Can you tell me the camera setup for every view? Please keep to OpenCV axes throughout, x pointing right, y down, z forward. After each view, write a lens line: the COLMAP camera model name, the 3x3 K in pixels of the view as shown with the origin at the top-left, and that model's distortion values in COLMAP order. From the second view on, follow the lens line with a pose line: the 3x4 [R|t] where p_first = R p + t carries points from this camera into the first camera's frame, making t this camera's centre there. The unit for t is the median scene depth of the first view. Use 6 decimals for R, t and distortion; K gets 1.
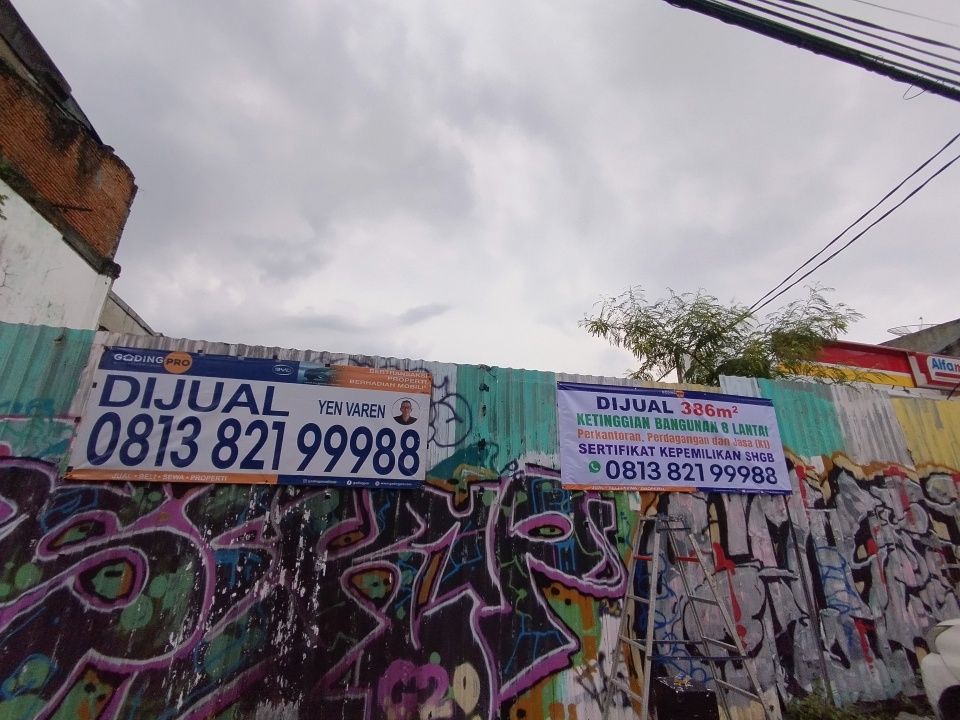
lens RADIAL K [[441.6, 0, 478.9], [0, 441.6, 365.1], [0, 0, 1]] dist [0.005826, 0.001367]
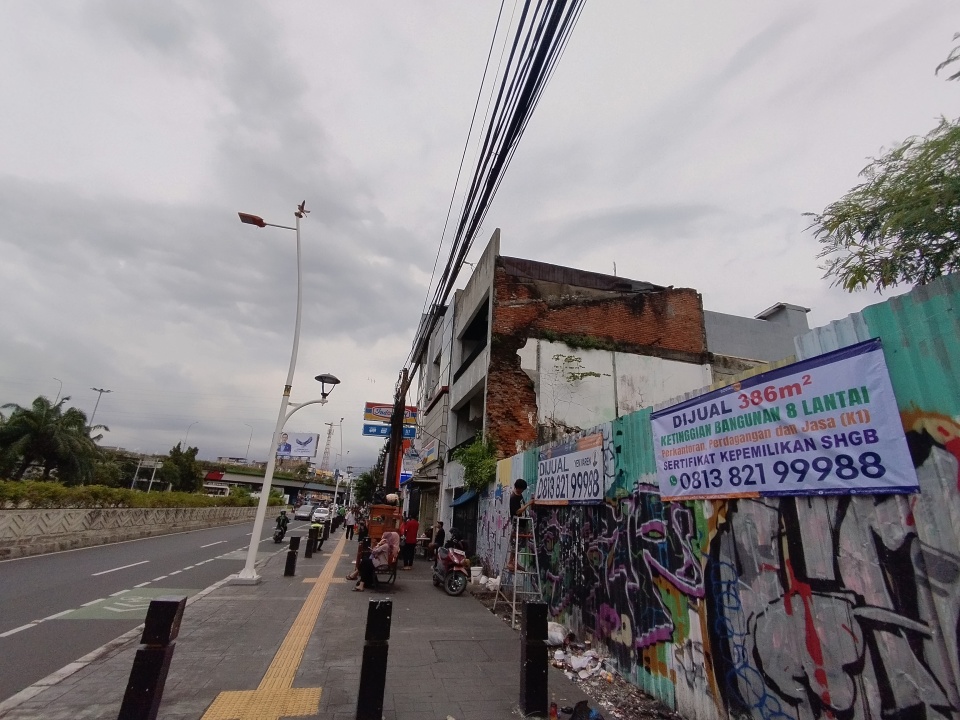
lens RADIAL K [[441.6, 0, 481.0], [0, 441.6, 355.6], [0, 0, 1]] dist [0.005826, 0.001367]
pose [[-0.003827, -0.351843, -0.936051, 1.406183], [0.267850, 0.901494, -0.339948, 0.185397], [0.963453, -0.252022, 0.090791, 0.465807]]
